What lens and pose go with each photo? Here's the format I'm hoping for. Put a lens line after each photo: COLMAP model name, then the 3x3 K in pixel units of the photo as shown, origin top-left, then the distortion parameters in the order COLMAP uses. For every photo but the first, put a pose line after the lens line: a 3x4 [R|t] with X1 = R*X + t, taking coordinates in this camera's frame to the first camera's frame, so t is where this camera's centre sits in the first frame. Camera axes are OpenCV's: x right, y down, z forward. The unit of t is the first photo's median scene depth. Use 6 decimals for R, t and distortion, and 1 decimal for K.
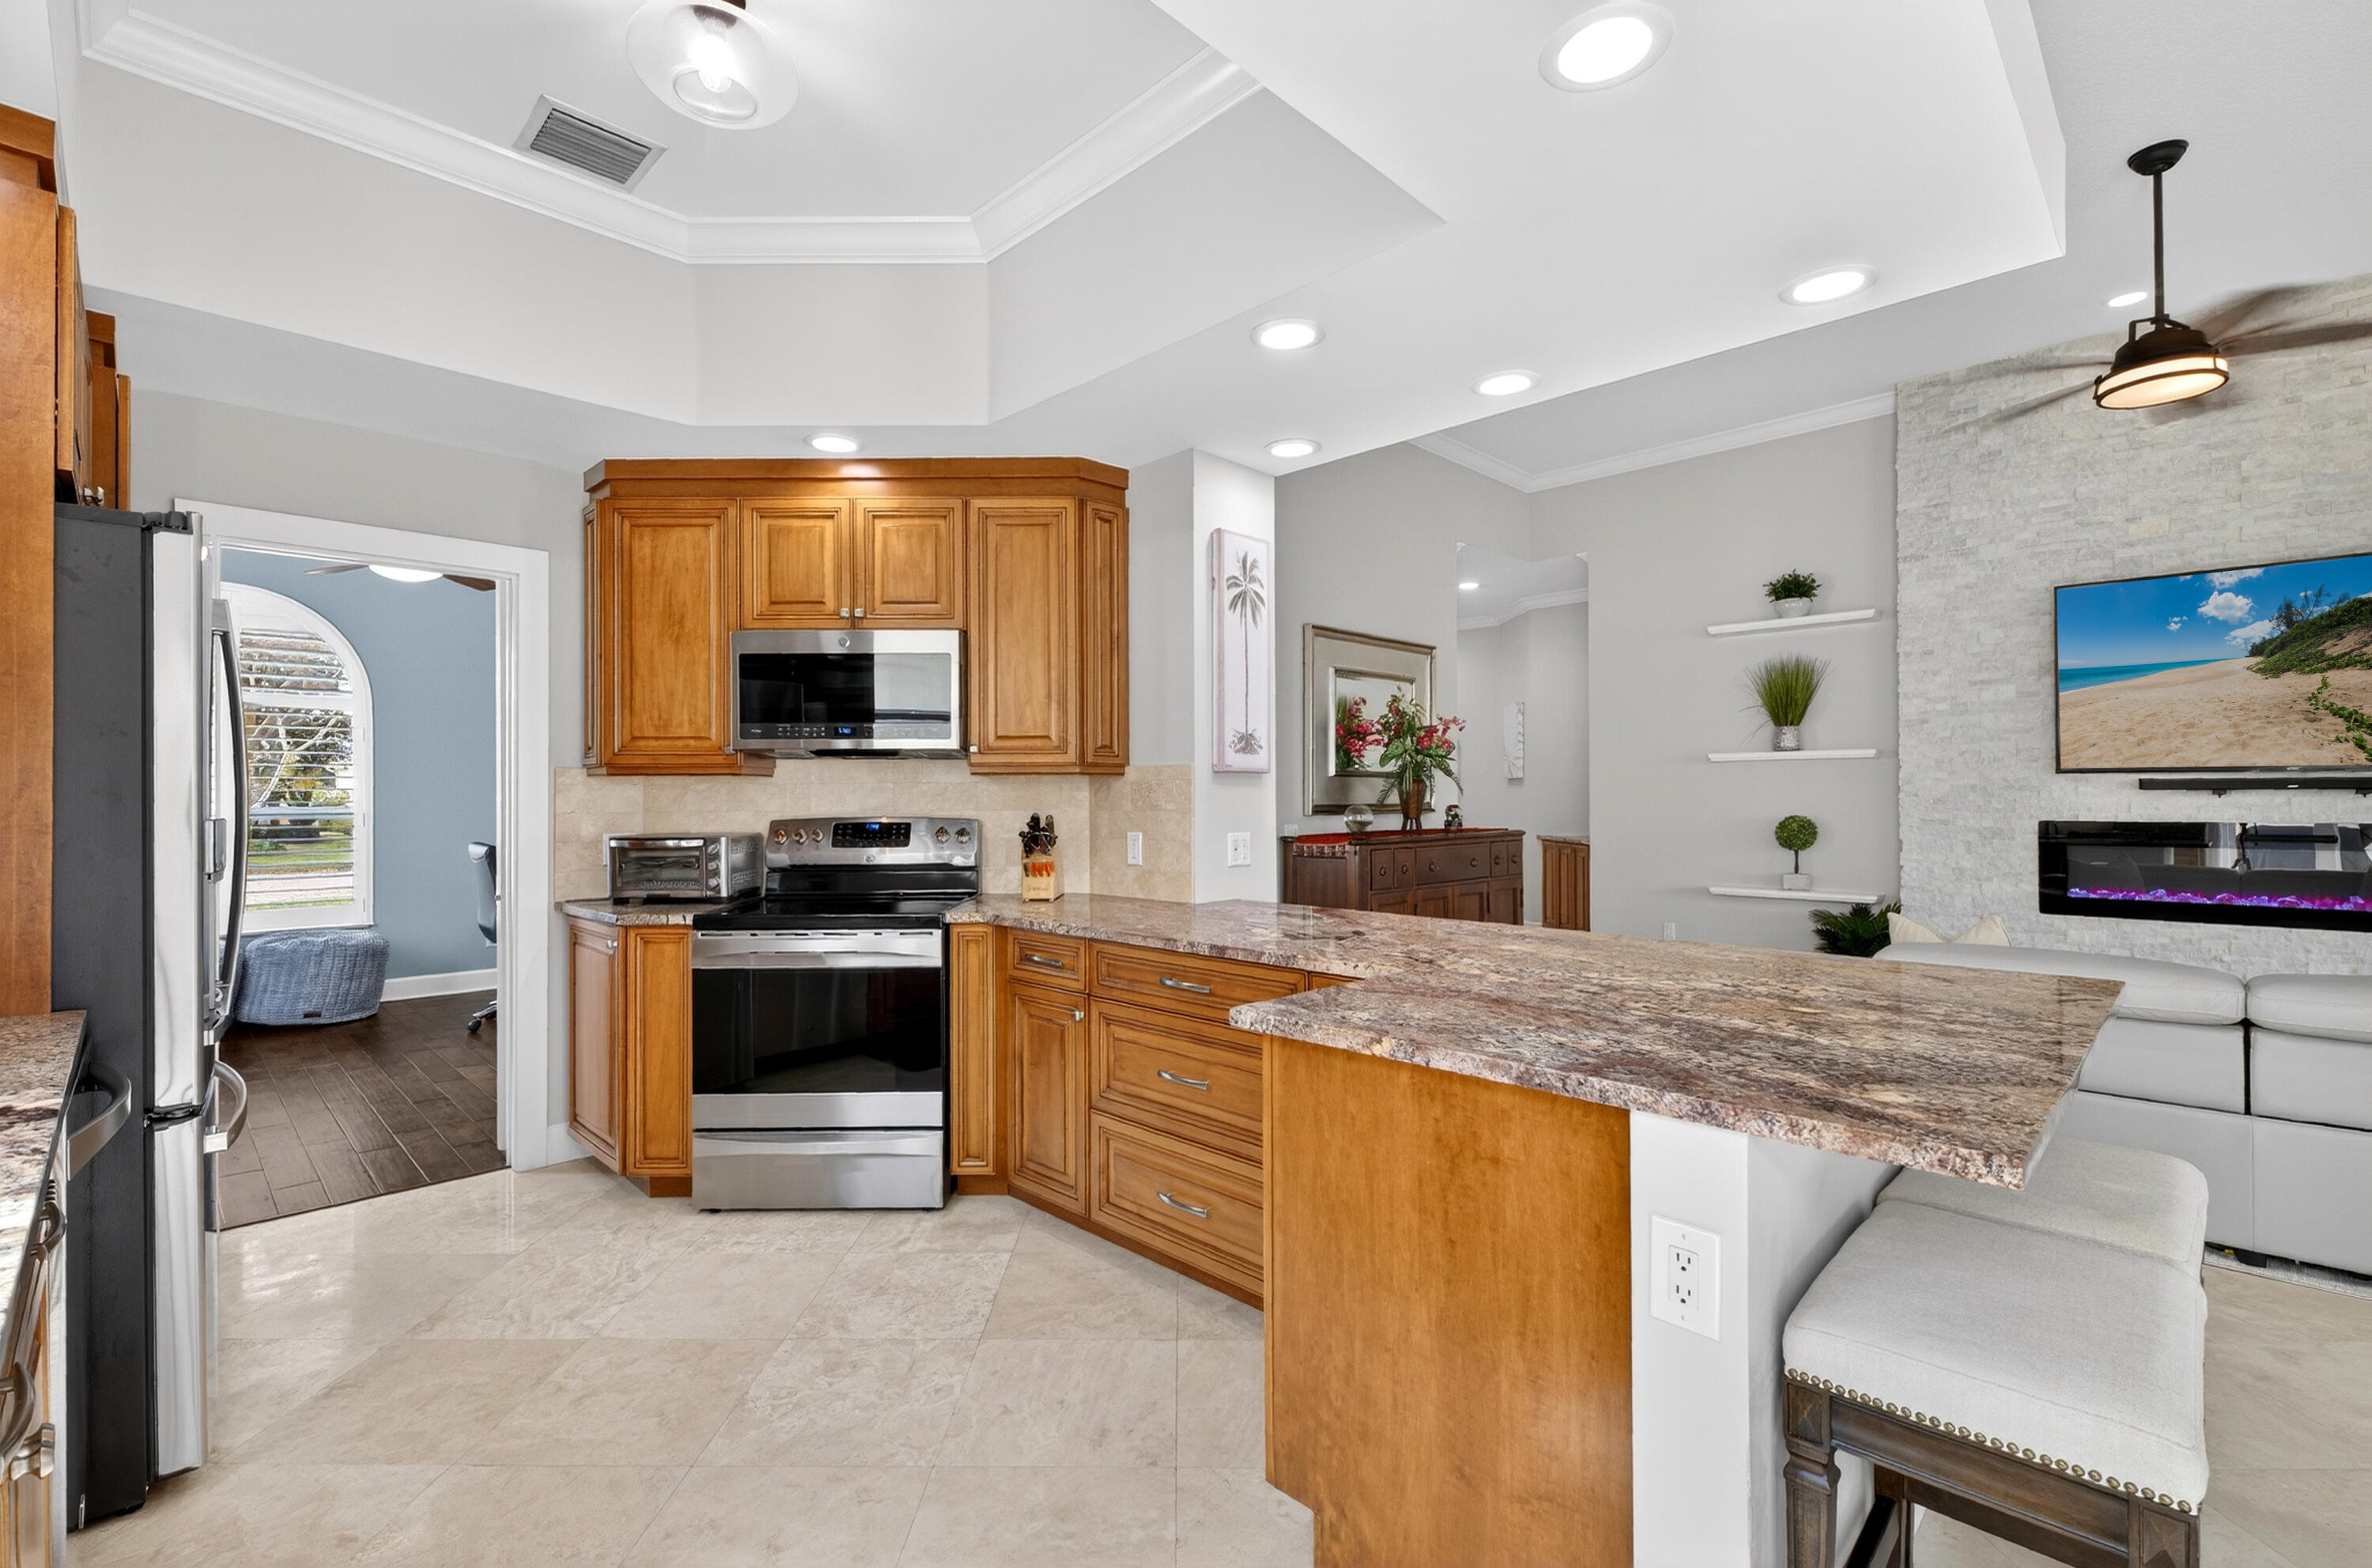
lens RADIAL K [[1046.4, 0, 1175.5], [0, 1046.4, 792.5], [0, 0, 1]] dist [0.007936, -0.002367]
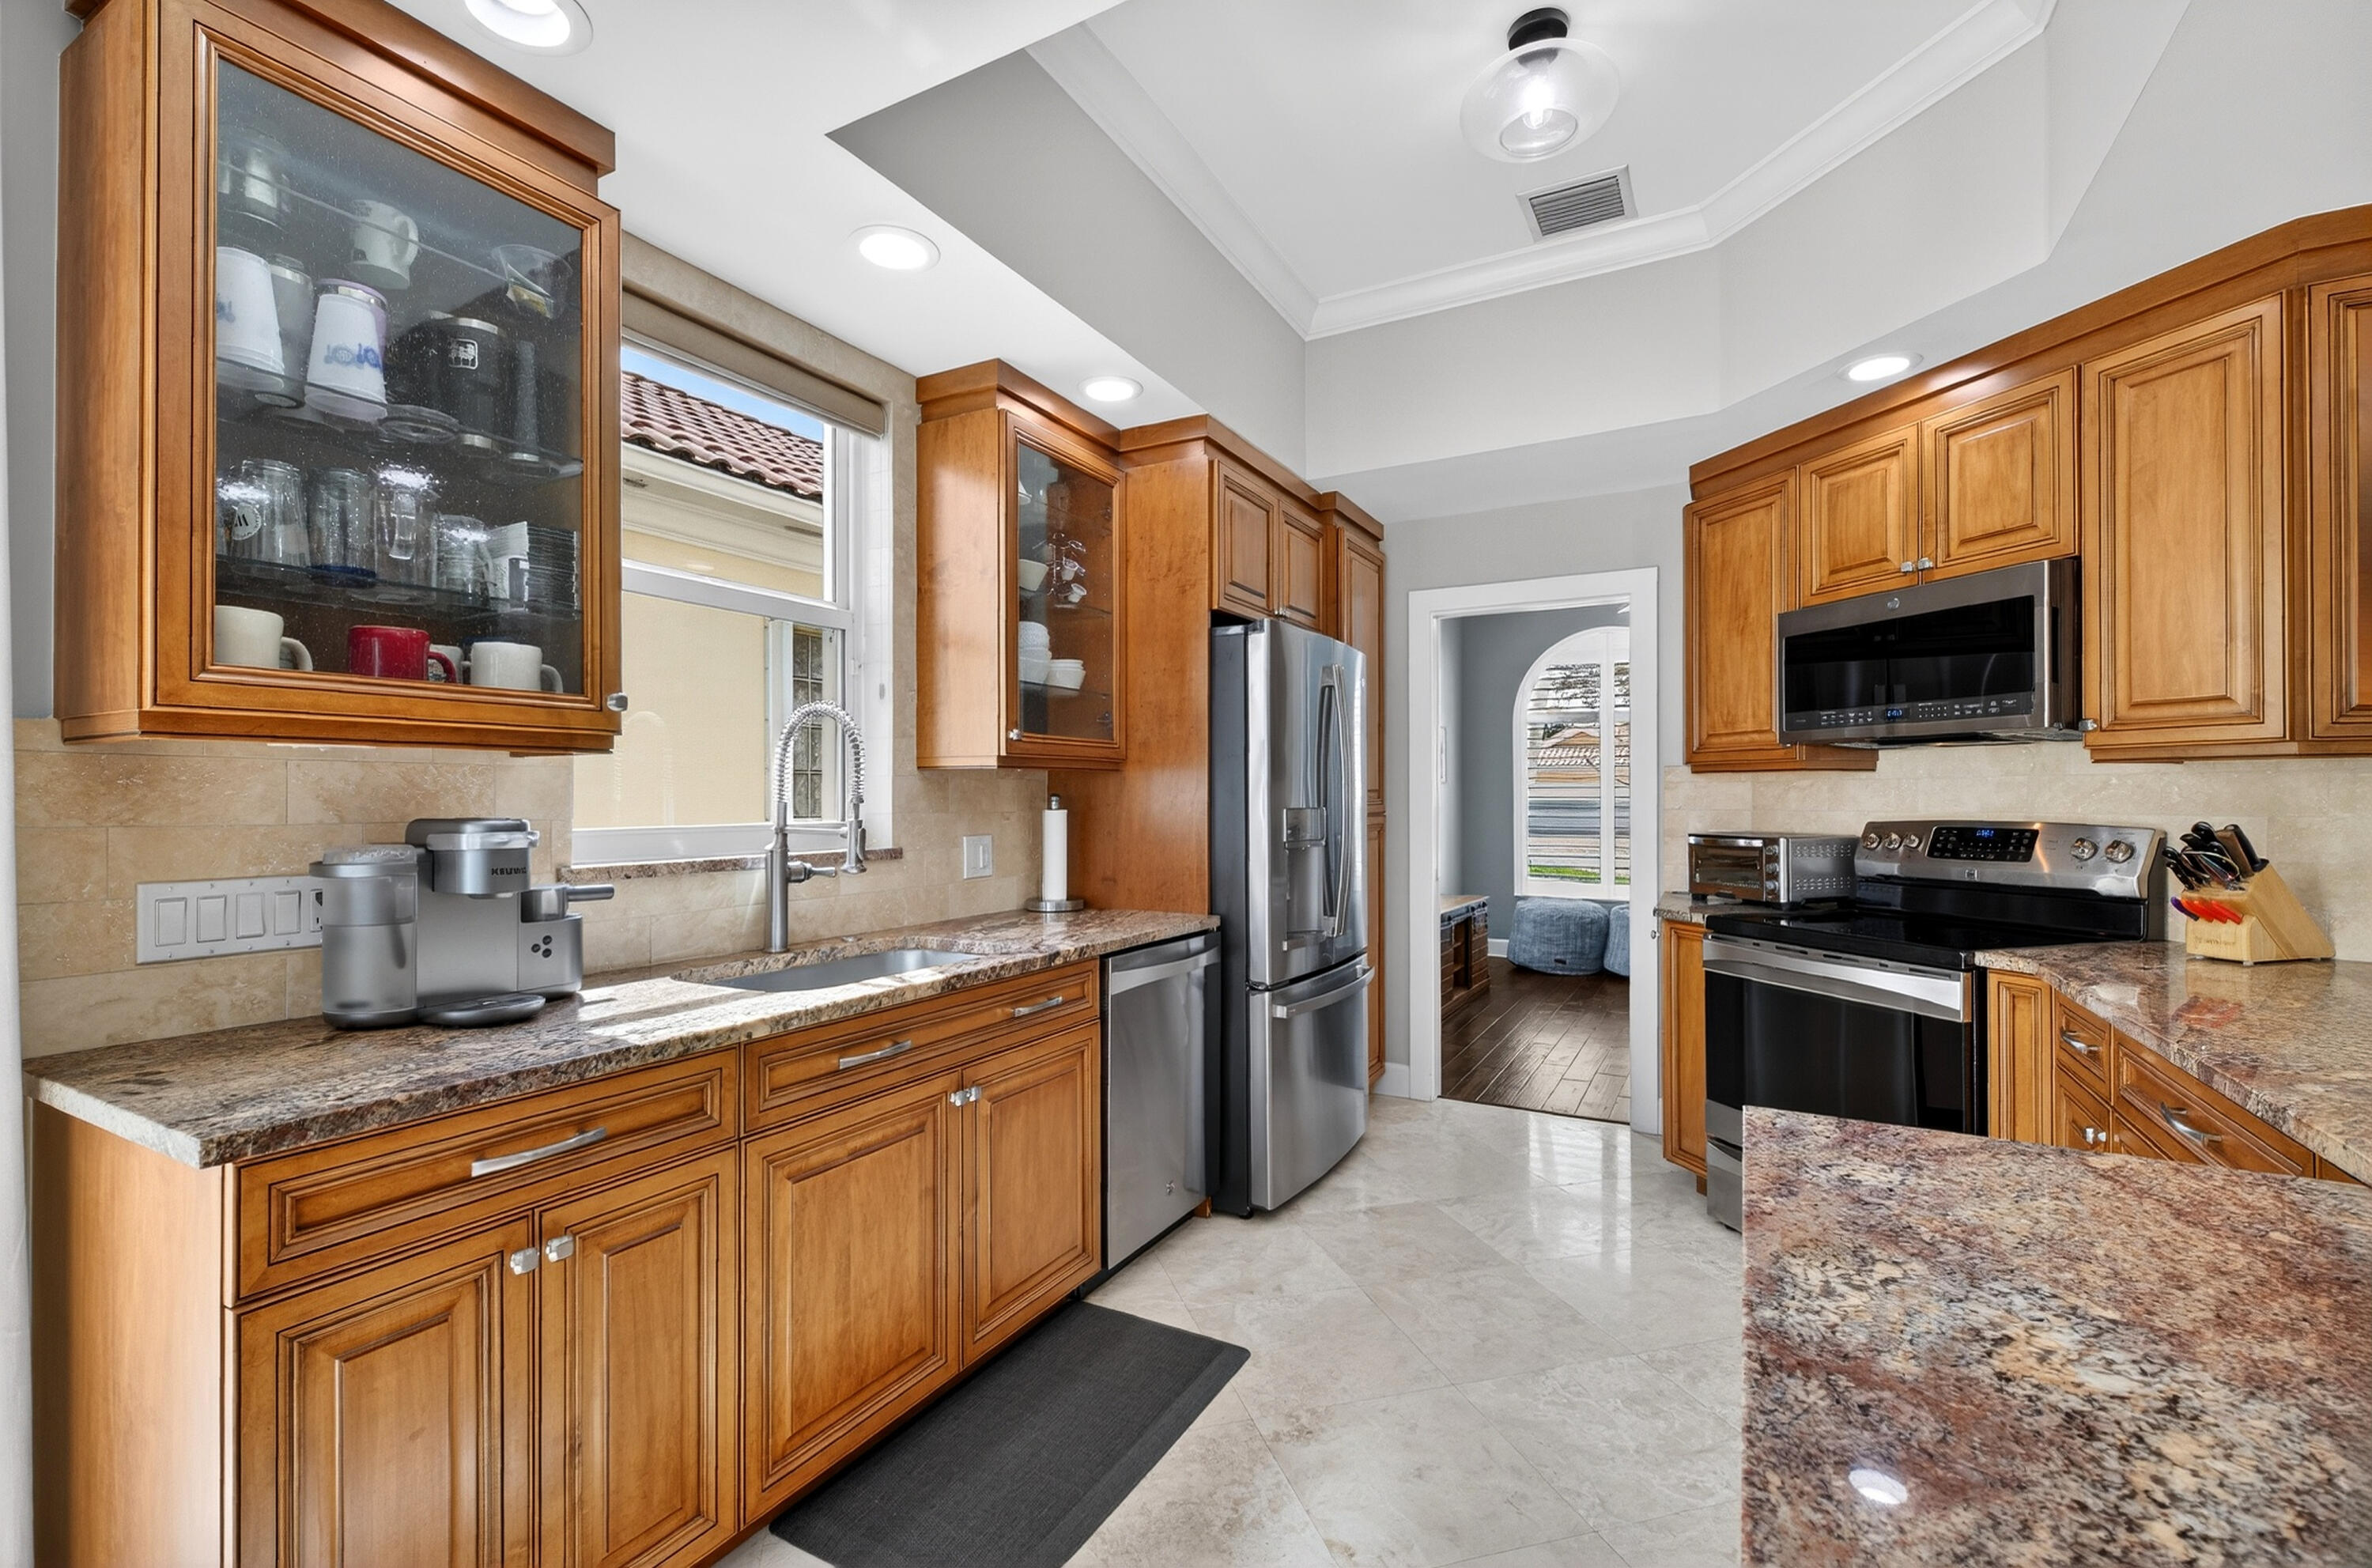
lens RADIAL K [[1046.4, 0, 1173.9], [0, 1046.4, 788.4], [0, 0, 1]] dist [0.007936, -0.002367]
pose [[0.263364, -0.003622, -0.964690, 0.316500], [0.002907, 0.999991, -0.002961, 0.000308], [0.964692, -0.002024, 0.263372, 0.237886]]
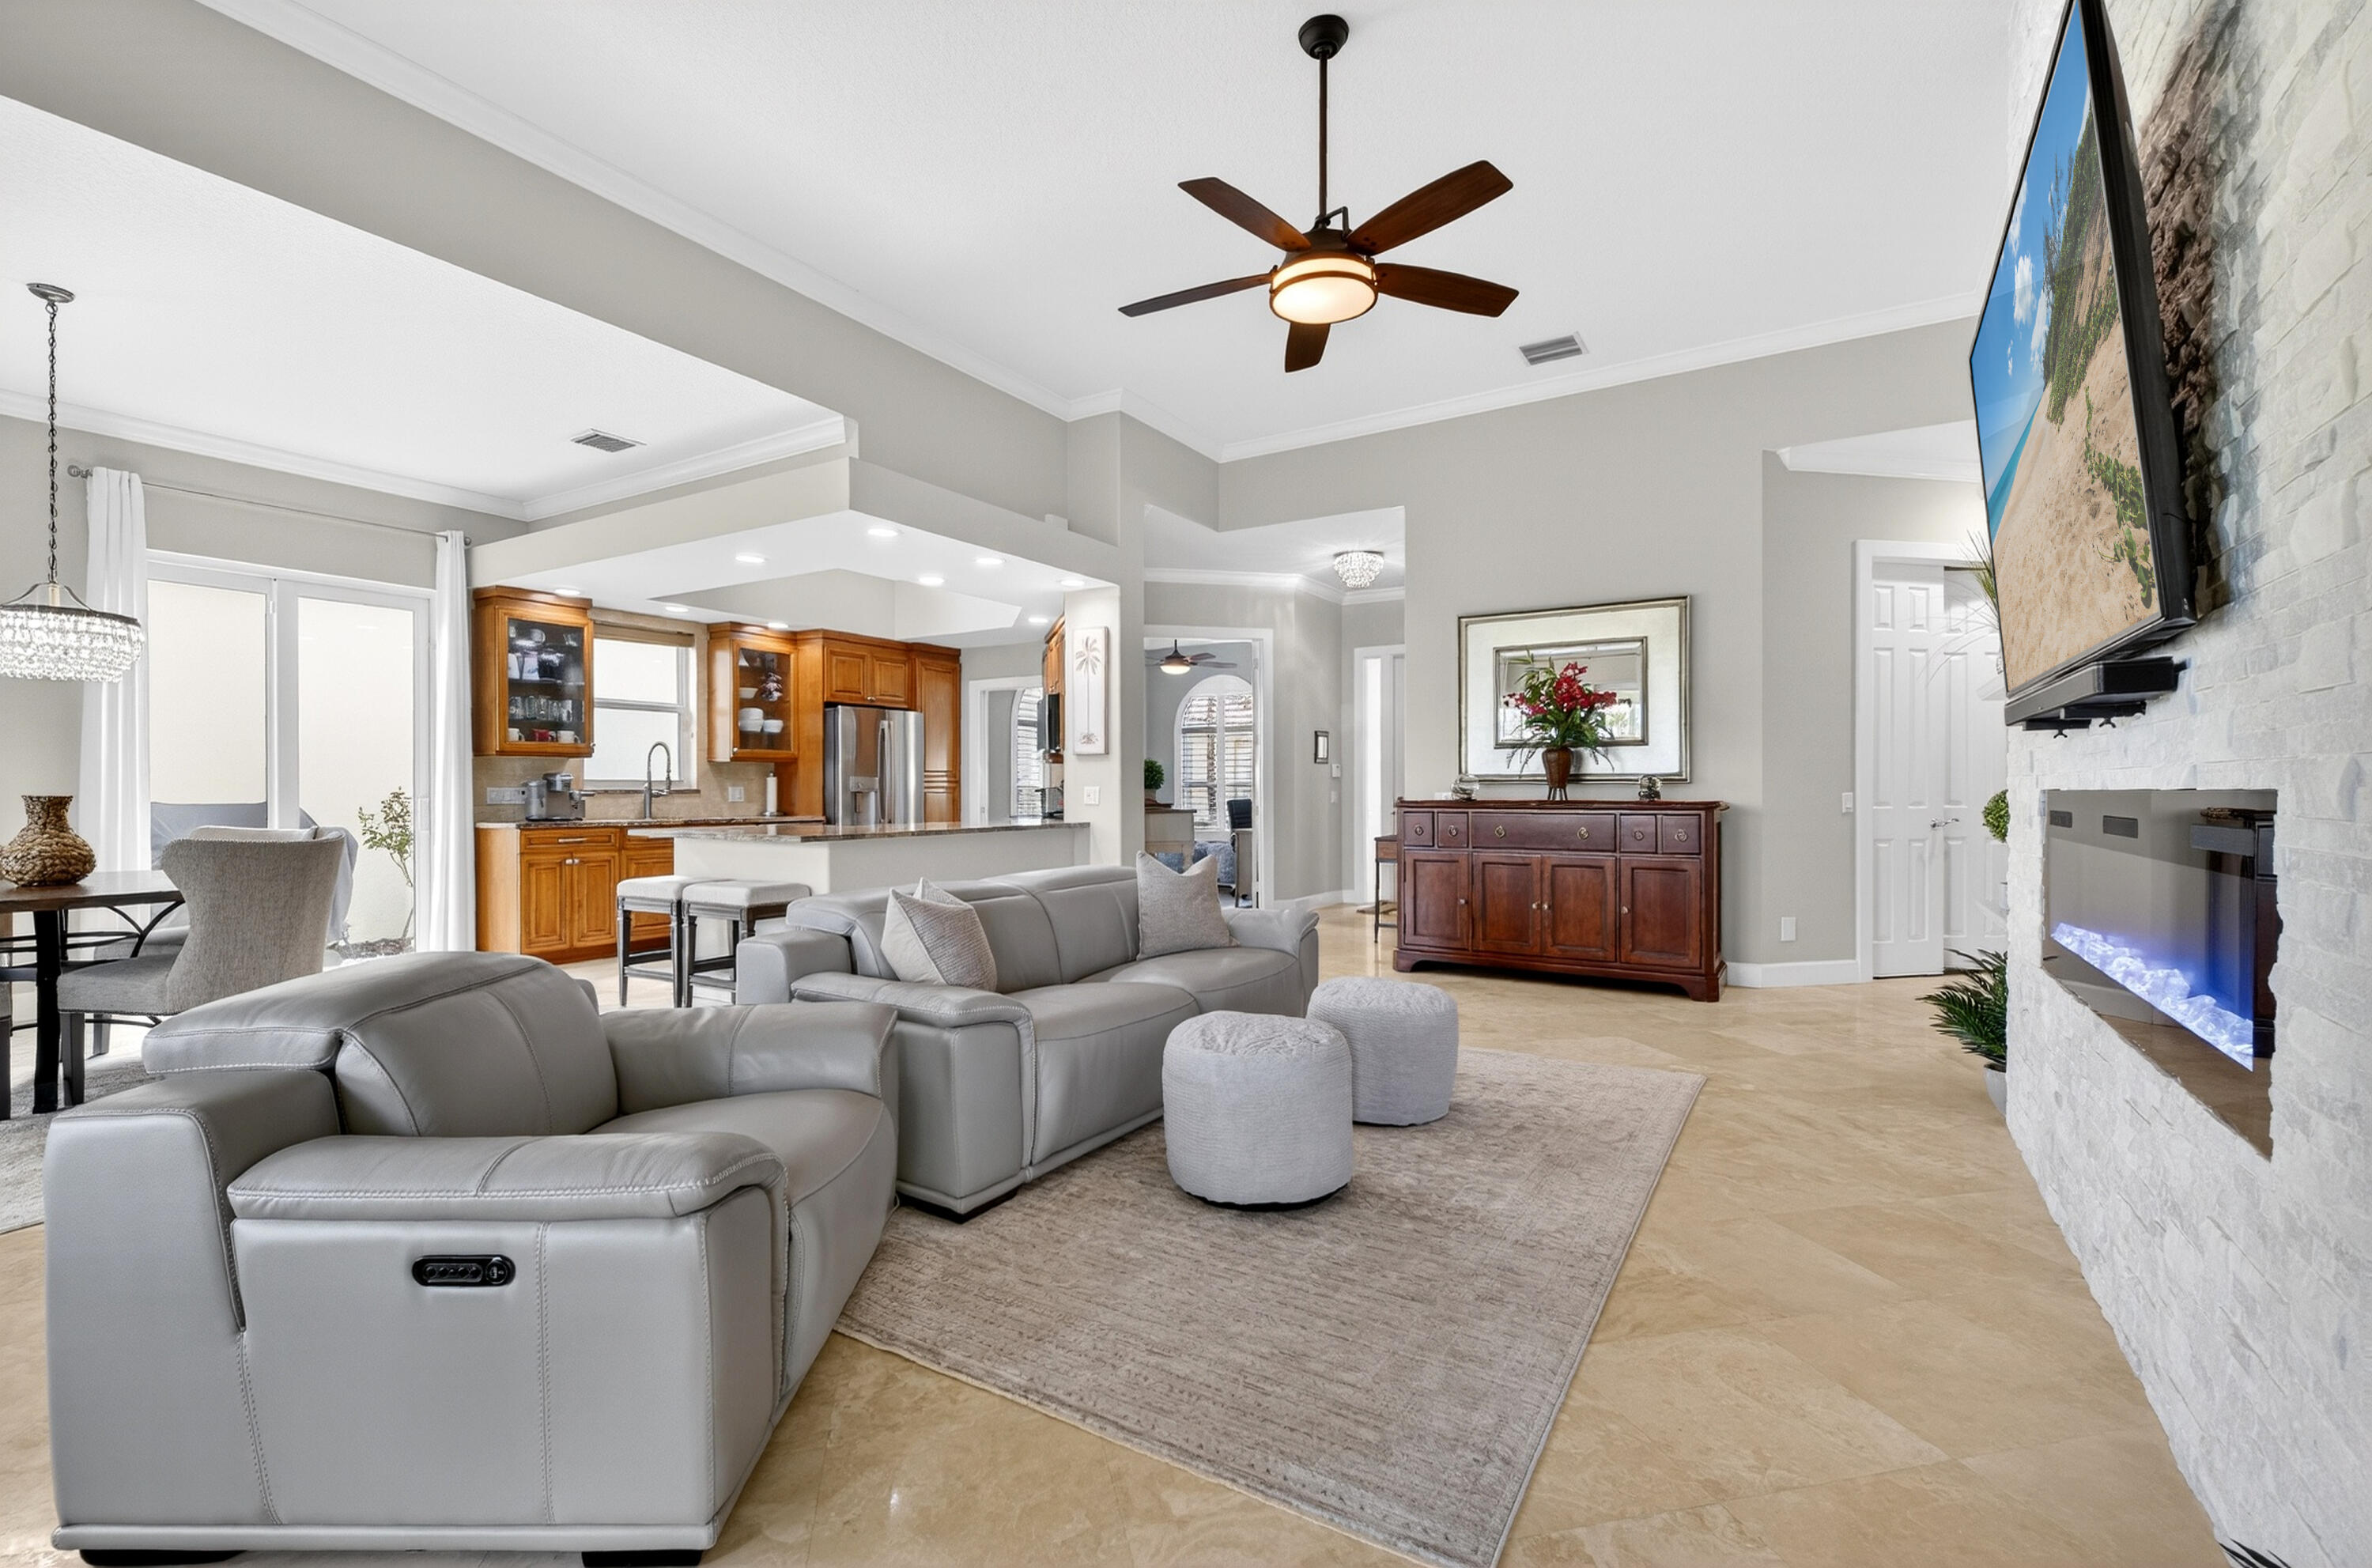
lens RADIAL K [[1046.4, 0, 1172.9], [0, 1046.4, 794.0], [0, 0, 1]] dist [0.007936, -0.002367]
pose [[0.221567, 0.005113, -0.975132, 1.718038], [0.003474, 0.999976, 0.006032, 0.036402], [0.975139, -0.004724, 0.221544, 0.673482]]
